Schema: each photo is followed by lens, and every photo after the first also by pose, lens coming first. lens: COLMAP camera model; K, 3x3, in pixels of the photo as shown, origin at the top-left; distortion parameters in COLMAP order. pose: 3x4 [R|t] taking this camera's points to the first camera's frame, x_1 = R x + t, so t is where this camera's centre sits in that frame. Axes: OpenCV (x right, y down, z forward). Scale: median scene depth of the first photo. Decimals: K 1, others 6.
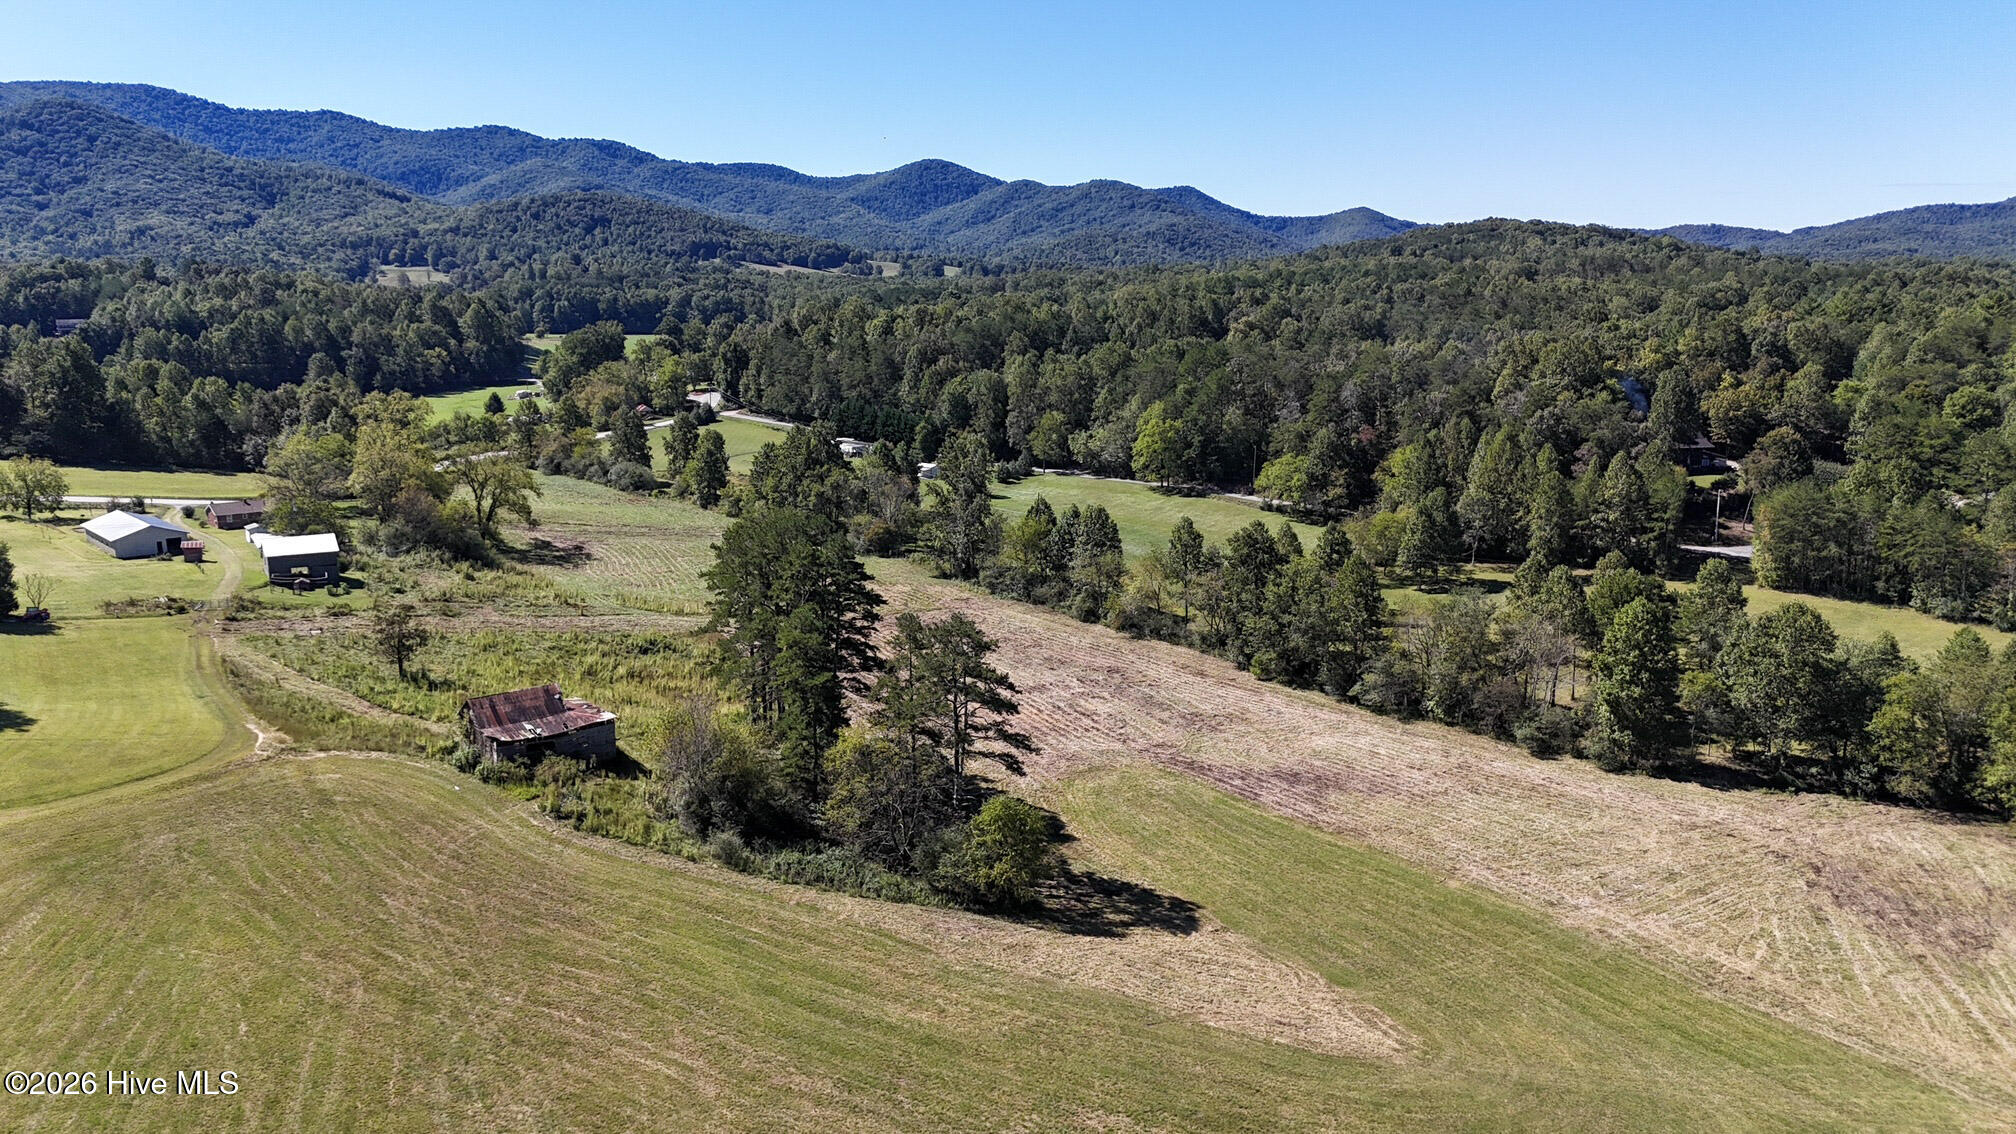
lens RADIAL K [[1465.3, 0, 1010.5], [0, 1465.3, 560.5], [0, 0, 1]] dist [0.070657, -0.065463]
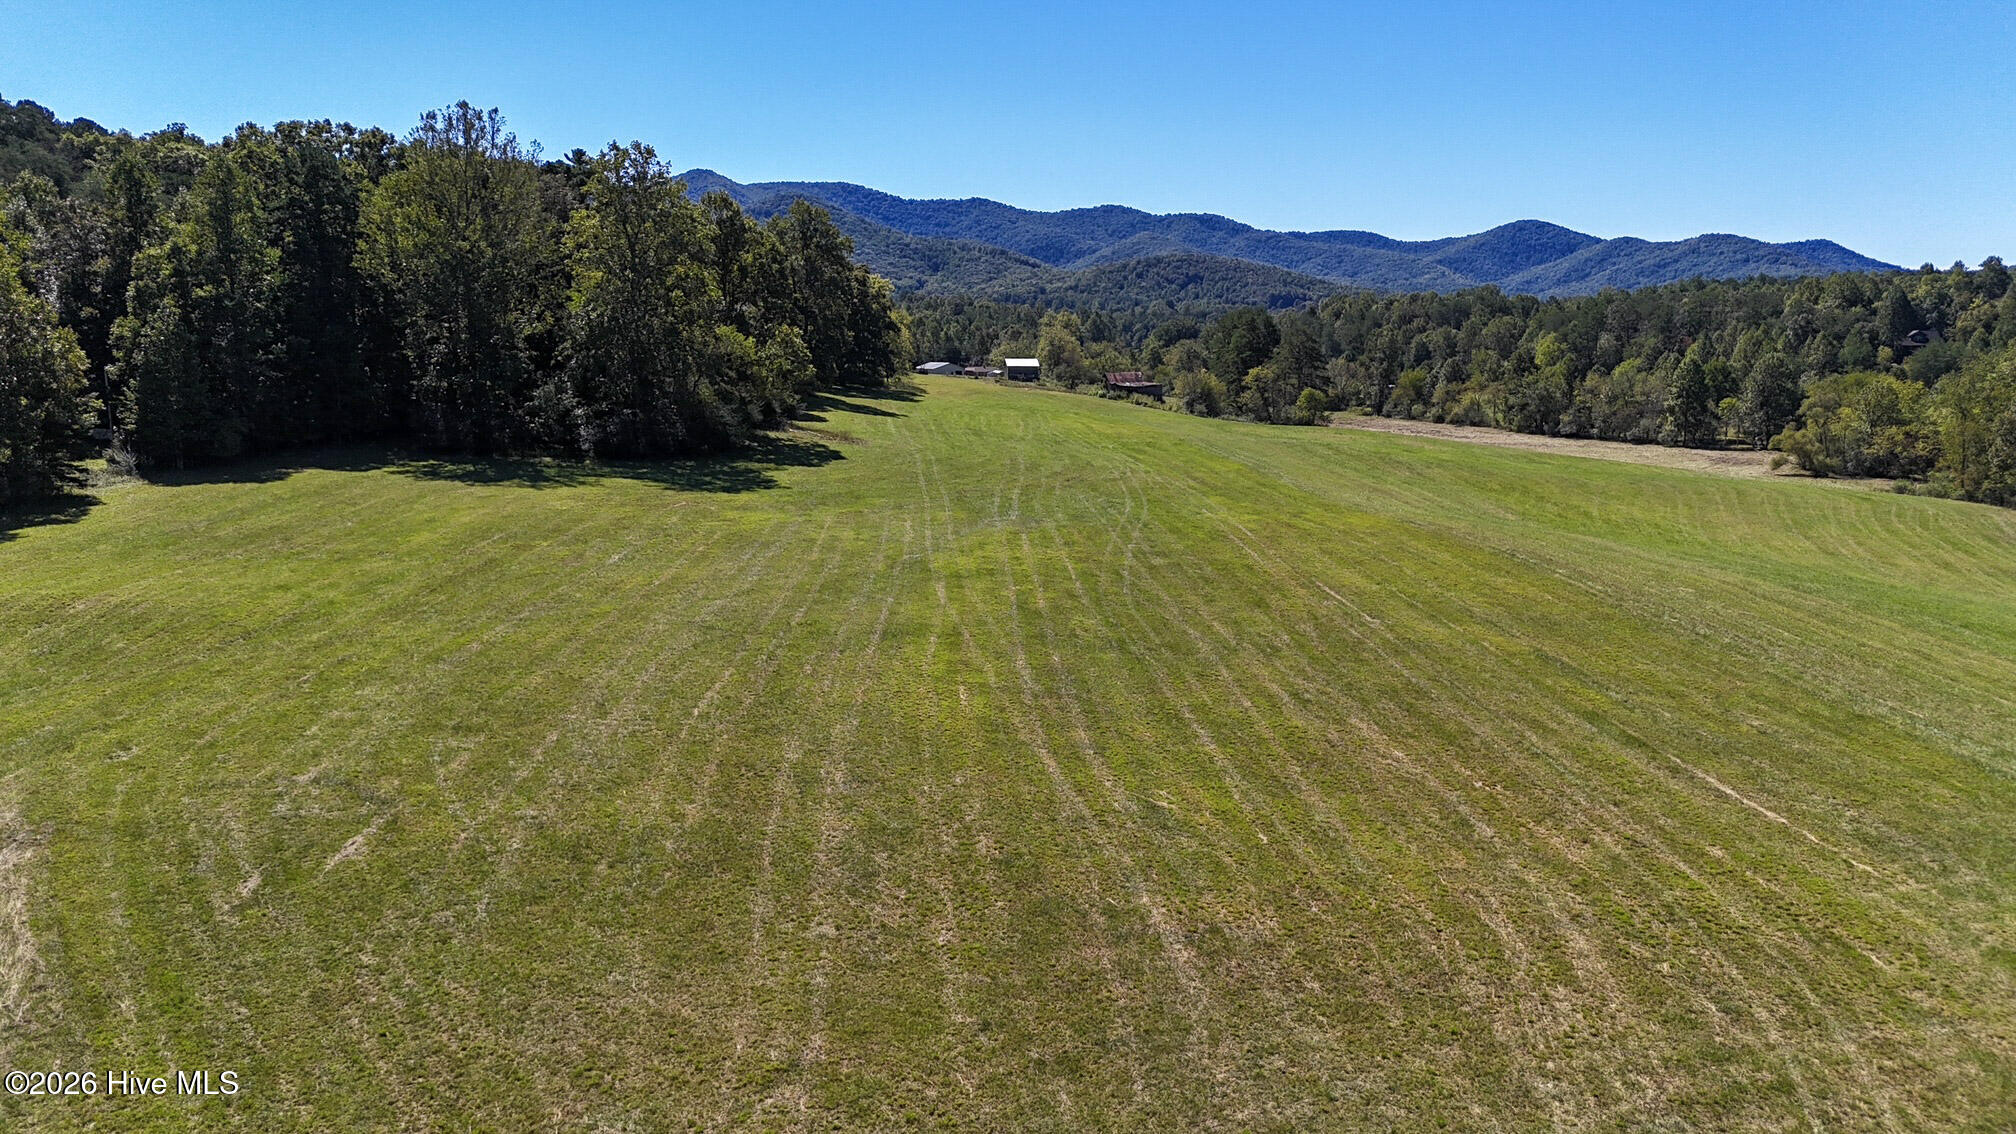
lens RADIAL K [[1465.3, 0, 1016.1], [0, 1465.3, 565.1], [0, 0, 1]] dist [0.070657, -0.065463]
pose [[0.926635, 0.058268, -0.371420, 0.239320], [-0.074633, 0.996765, -0.029825, 0.286793], [0.368481, 0.055357, 0.927986, -0.741153]]
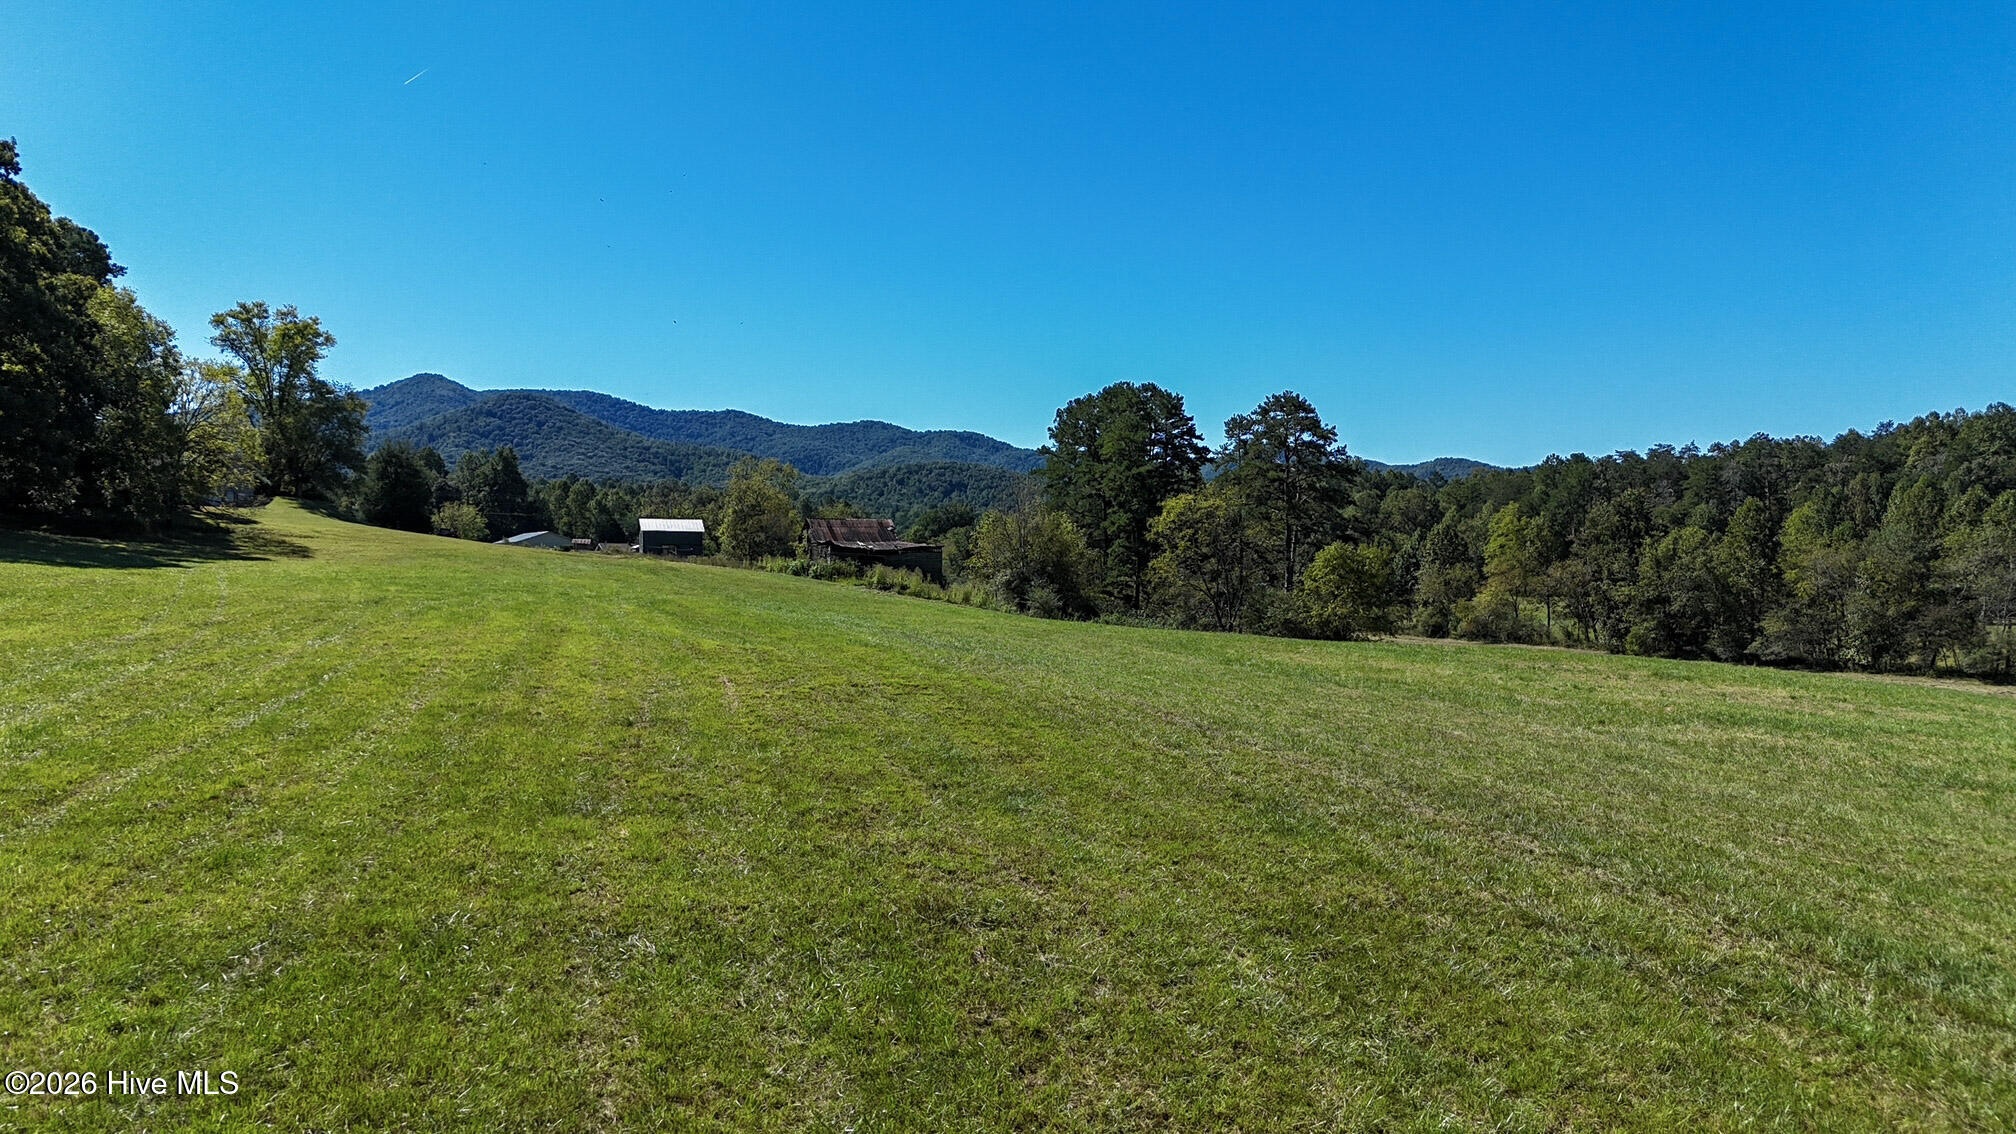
lens RADIAL K [[1465.3, 0, 1018.8], [0, 1465.3, 562.4], [0, 0, 1]] dist [0.070657, -0.065463]
pose [[0.975315, 0.006306, -0.220727, 0.001005], [-0.048804, 0.981029, -0.187619, 0.179874], [0.215356, 0.193760, 0.957120, 0.036220]]
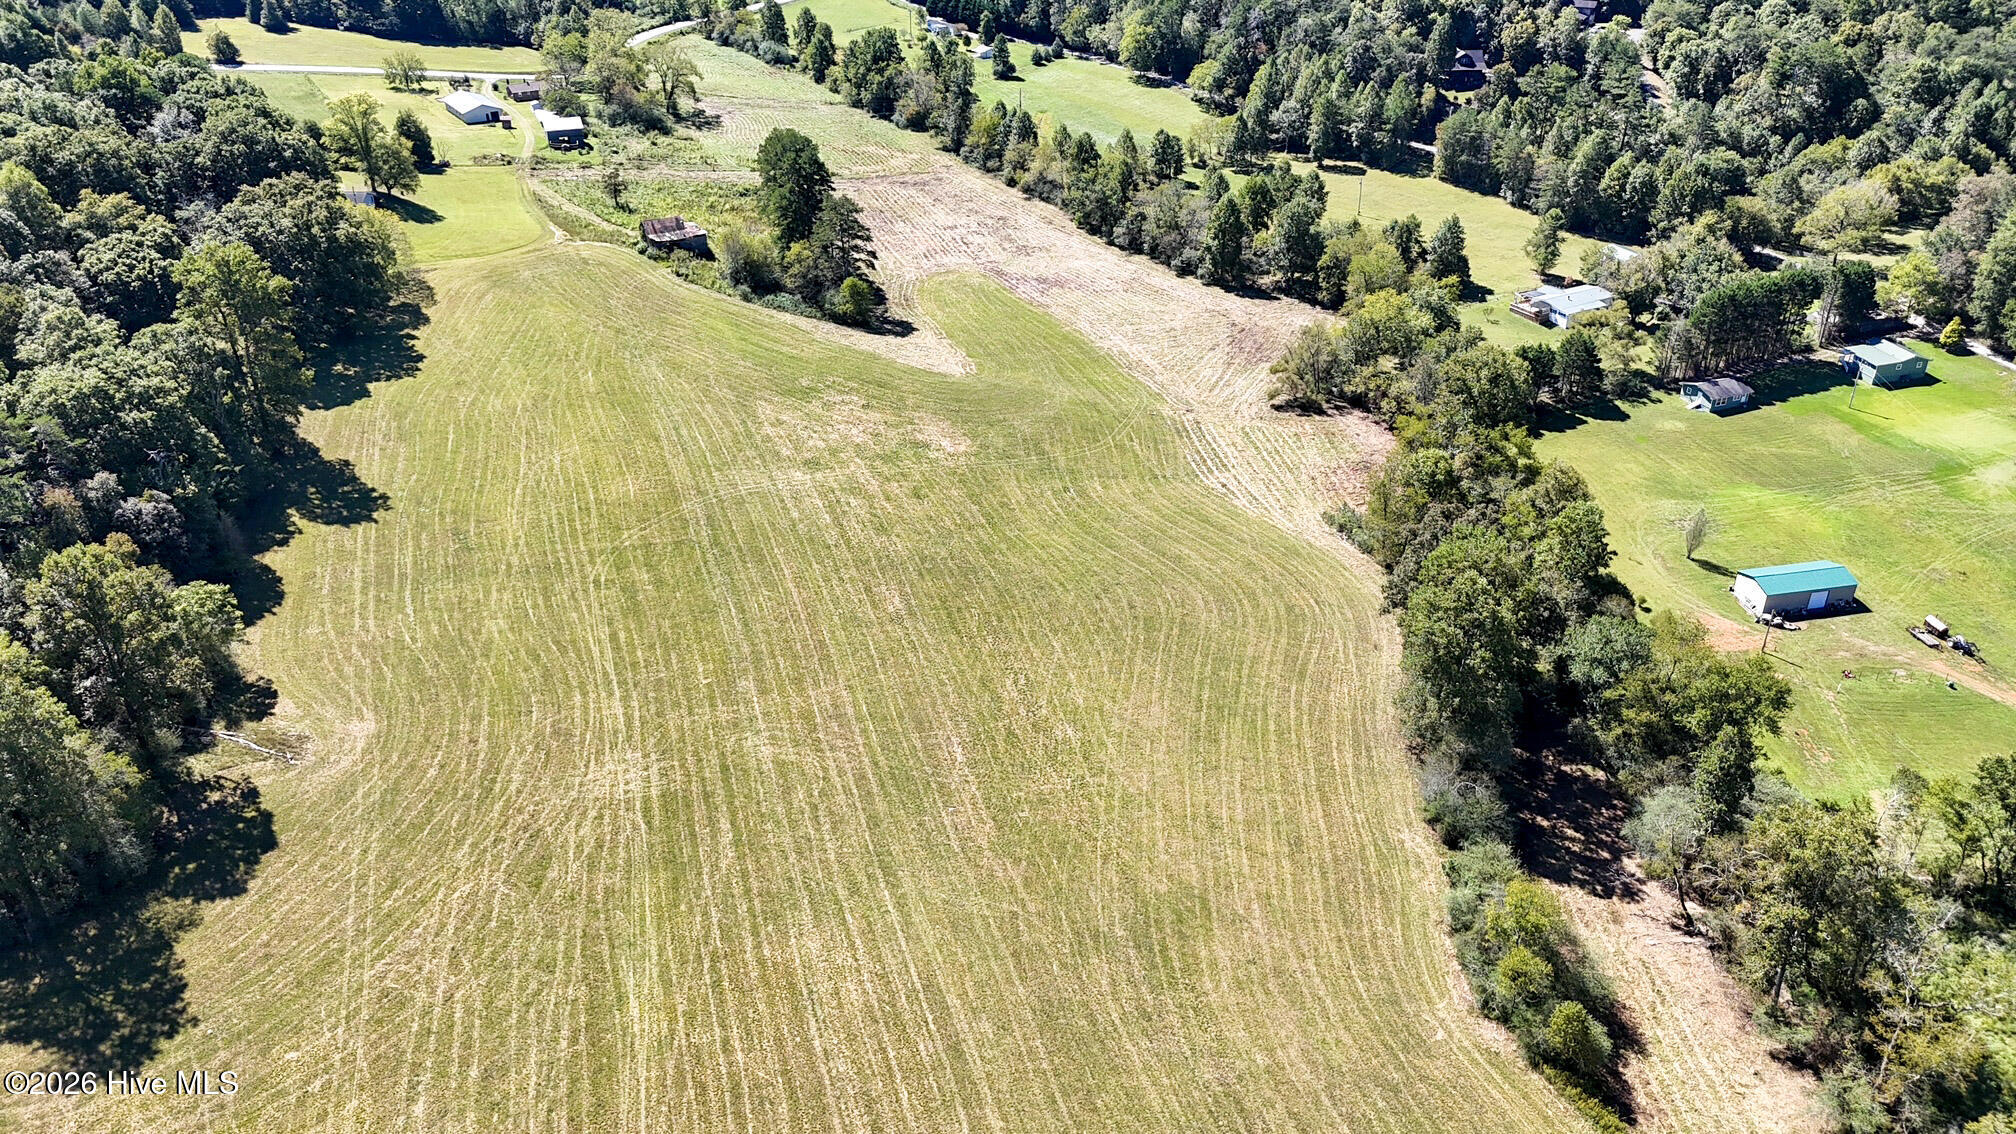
lens RADIAL K [[1465.3, 0, 1000.8], [0, 1465.3, 569.7], [0, 0, 1]] dist [0.070657, -0.065463]
pose [[0.986034, 0.080026, -0.146060, 0.313689], [-0.028409, 0.944957, 0.325959, -0.088361], [0.164106, -0.317257, 0.934033, -0.680298]]
